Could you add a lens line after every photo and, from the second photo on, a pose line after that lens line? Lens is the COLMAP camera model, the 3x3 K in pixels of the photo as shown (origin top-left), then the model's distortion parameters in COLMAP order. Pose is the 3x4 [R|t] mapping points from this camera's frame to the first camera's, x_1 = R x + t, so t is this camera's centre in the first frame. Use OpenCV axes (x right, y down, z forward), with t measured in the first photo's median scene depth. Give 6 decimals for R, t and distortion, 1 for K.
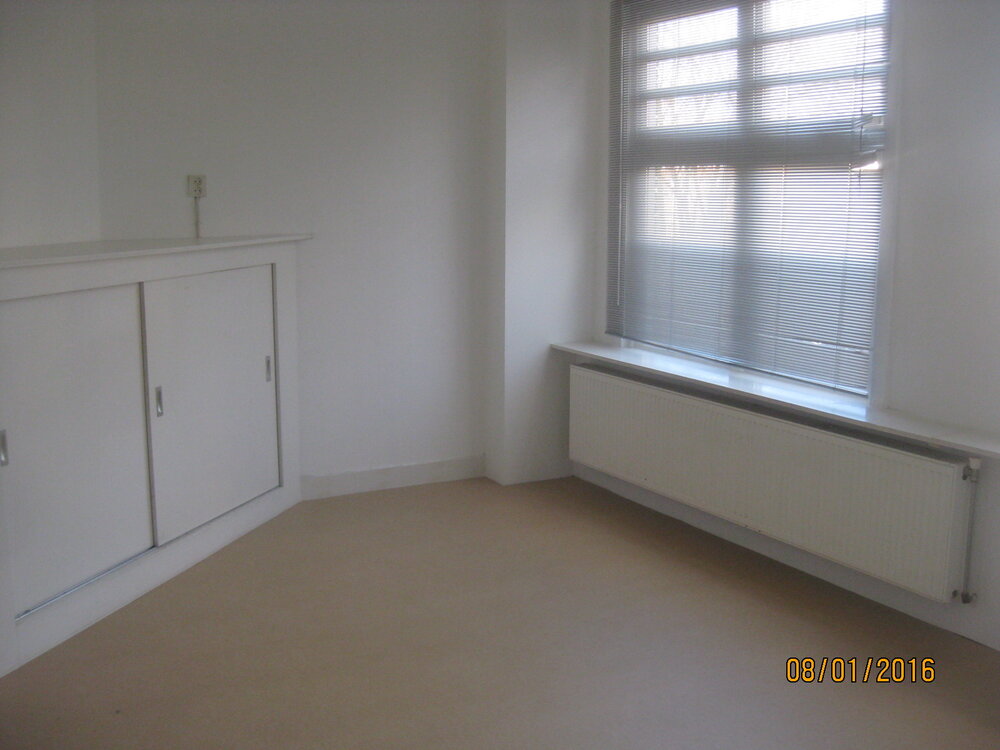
lens RADIAL K [[1088.9, 0, 500.0], [0, 1088.9, 375.0], [0, 0, 1]] dist [-0.126921, -0.003658]
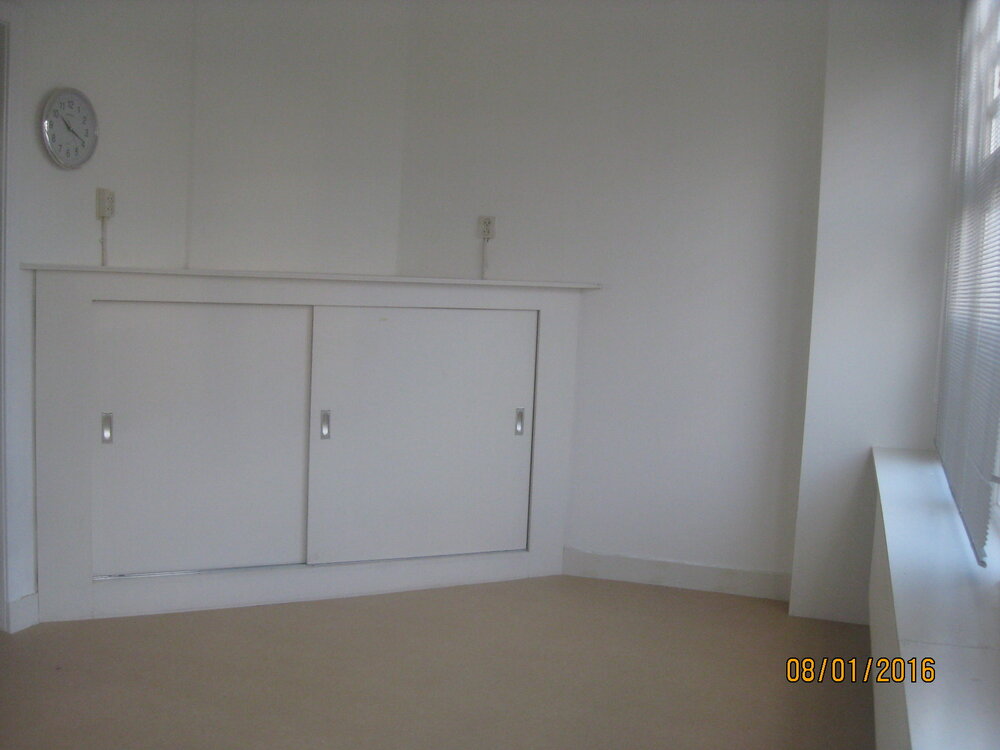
lens RADIAL K [[1088.9, 0, 500.0], [0, 1088.9, 375.0], [0, 0, 1]] dist [-0.126921, -0.003658]
pose [[0.688439, 0.096107, -0.718898, 0.450415], [-0.162400, 0.986442, -0.023645, -0.020151], [0.706879, 0.133027, 0.694713, 0.329074]]
